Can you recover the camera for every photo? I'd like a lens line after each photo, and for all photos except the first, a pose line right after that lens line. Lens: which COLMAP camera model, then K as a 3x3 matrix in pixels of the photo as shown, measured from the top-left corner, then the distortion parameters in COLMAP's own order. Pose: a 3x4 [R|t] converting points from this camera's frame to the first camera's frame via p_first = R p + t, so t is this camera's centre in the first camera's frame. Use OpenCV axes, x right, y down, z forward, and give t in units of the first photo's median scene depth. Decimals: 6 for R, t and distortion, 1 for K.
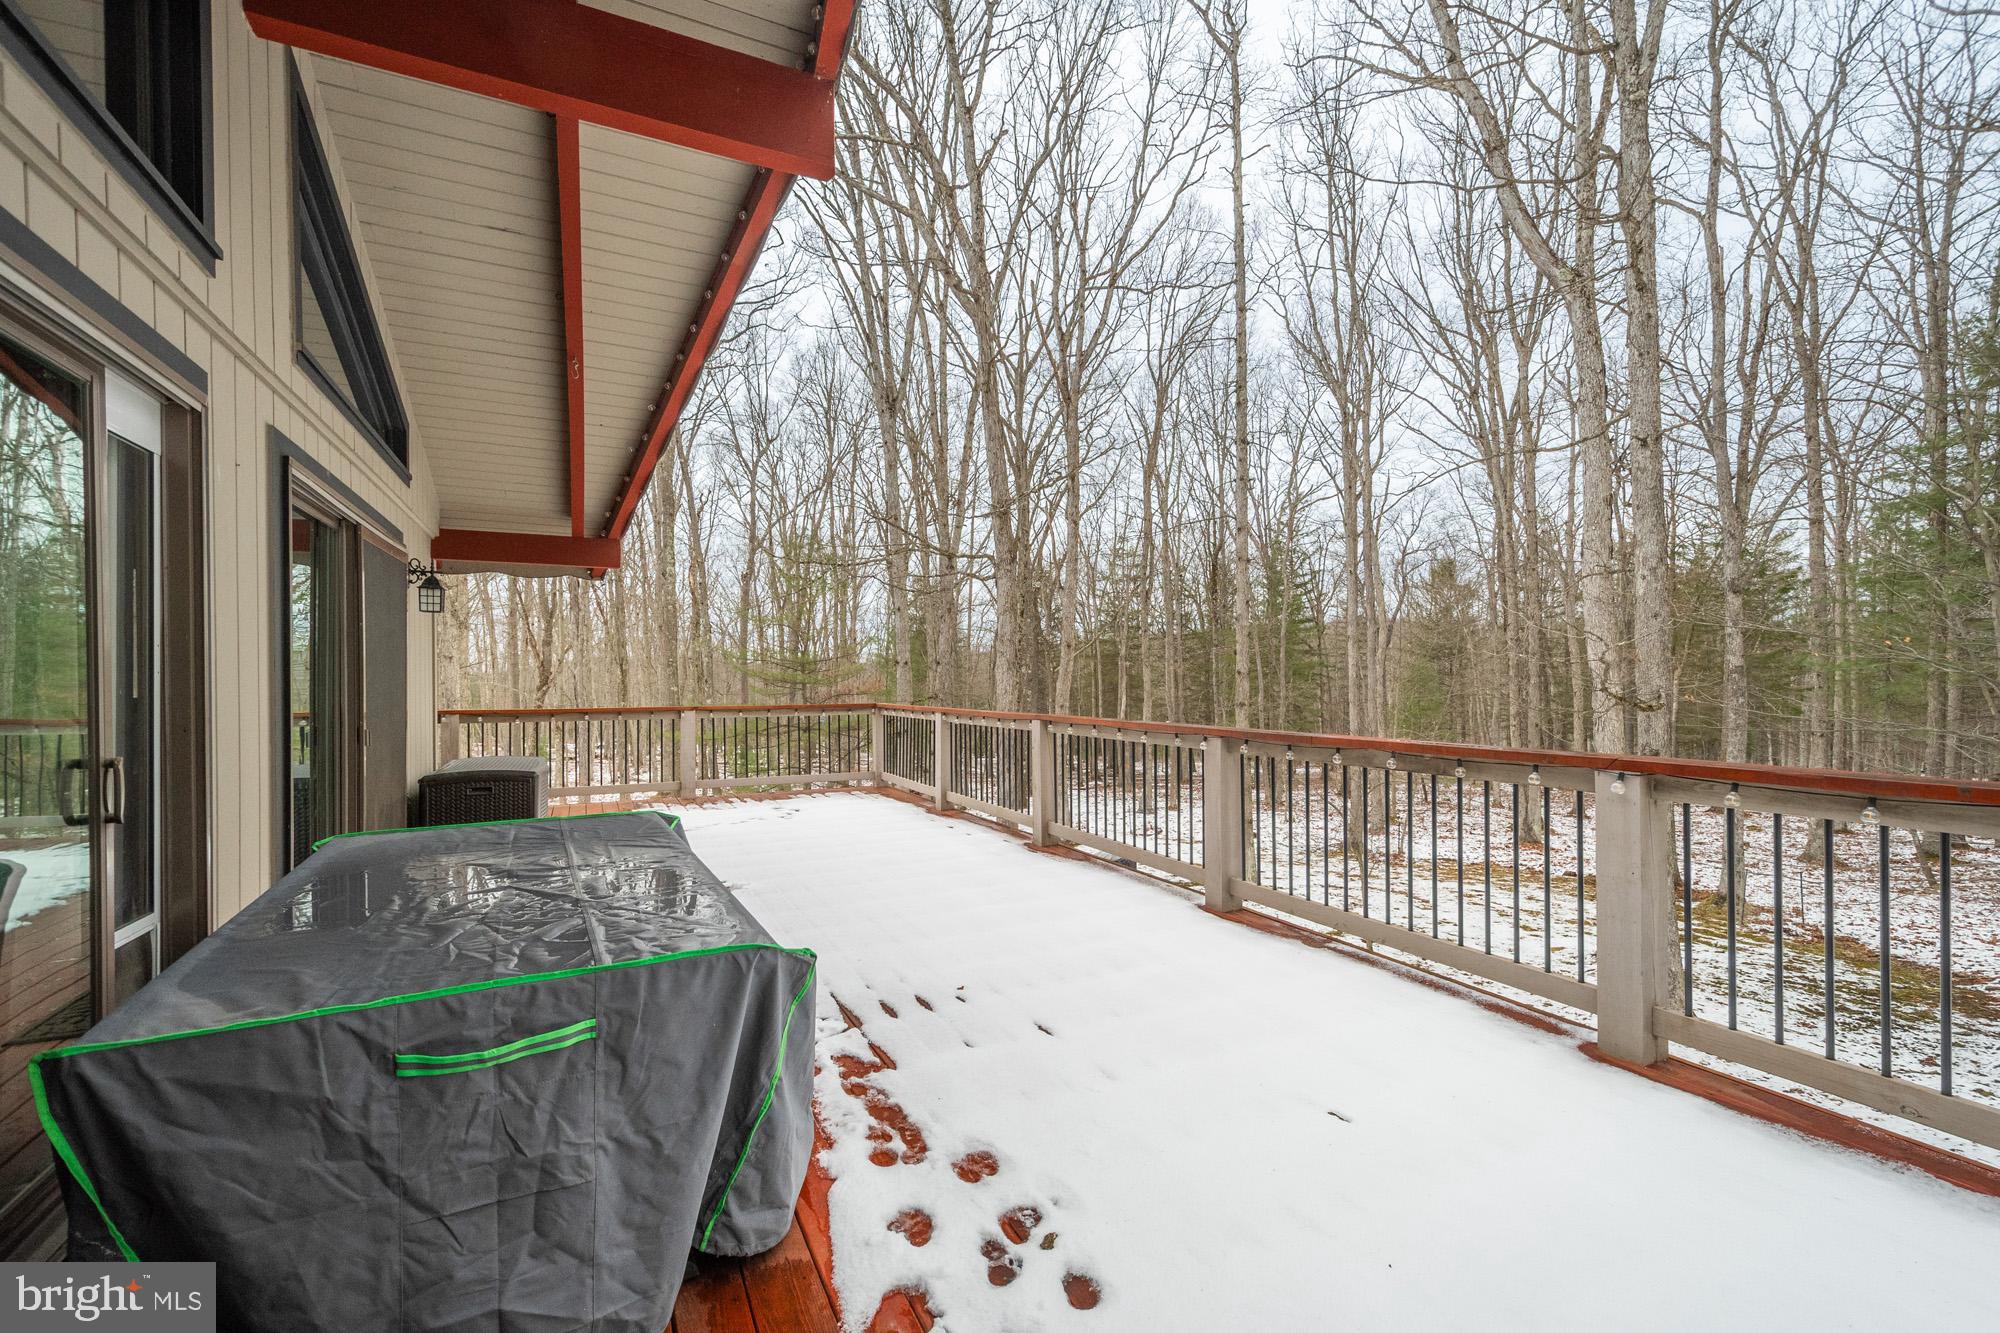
lens RADIAL K [[873.8, 0, 1012.2], [0, 873.8, 686.5], [0, 0, 1]] dist [0.002301, 0.000097]
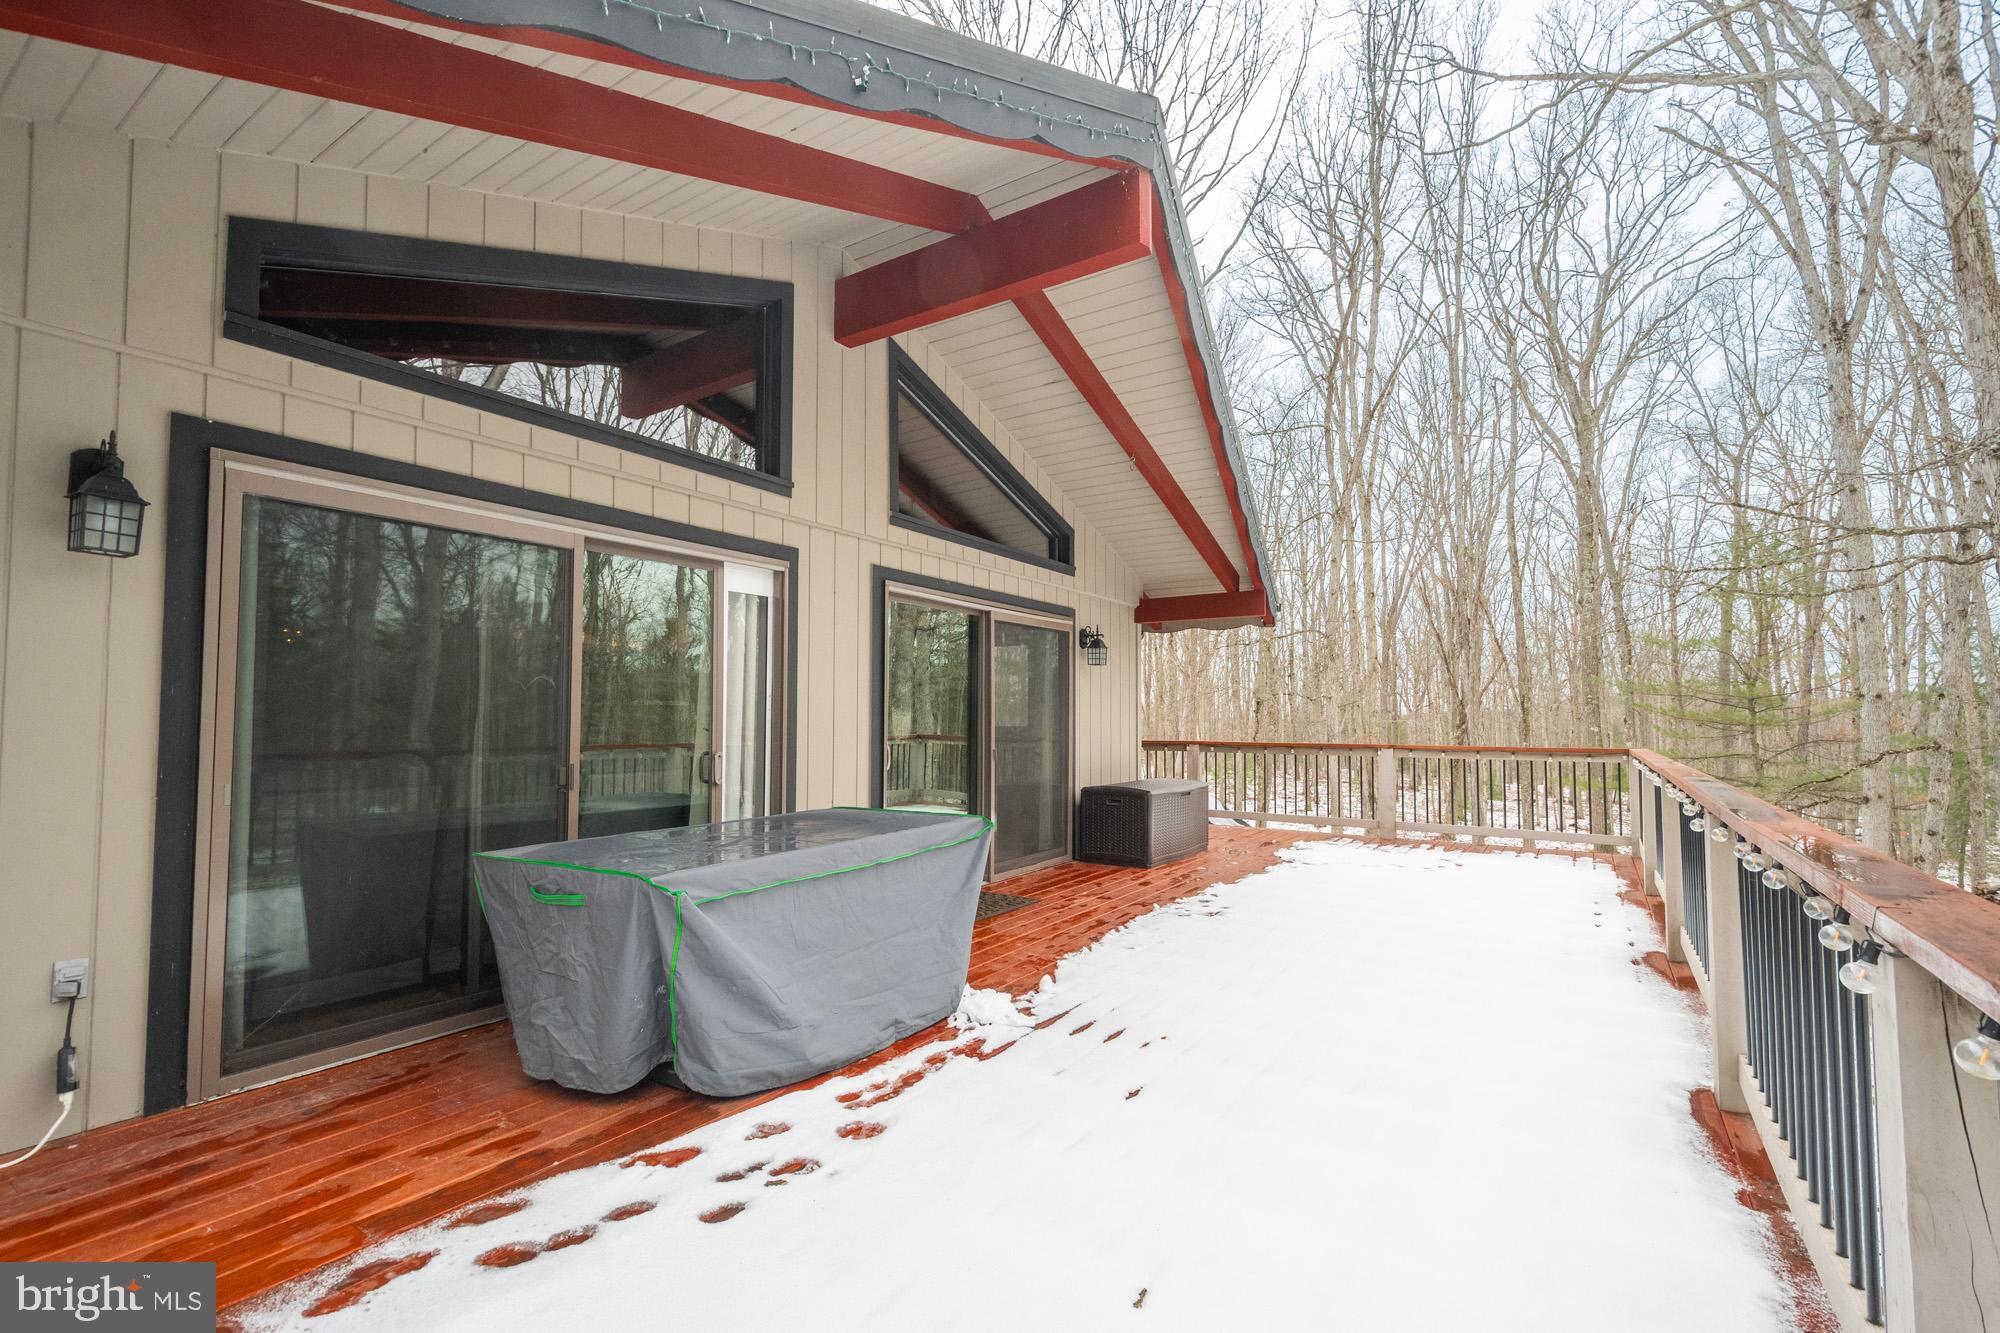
lens RADIAL K [[873.8, 0, 1012.2], [0, 873.8, 686.5], [0, 0, 1]] dist [0.002301, 0.000097]
pose [[0.497798, -0.027988, -0.866842, 0.769002], [-0.010504, 0.999211, -0.038293, -0.000020], [0.867230, 0.028167, 0.497111, 0.409049]]
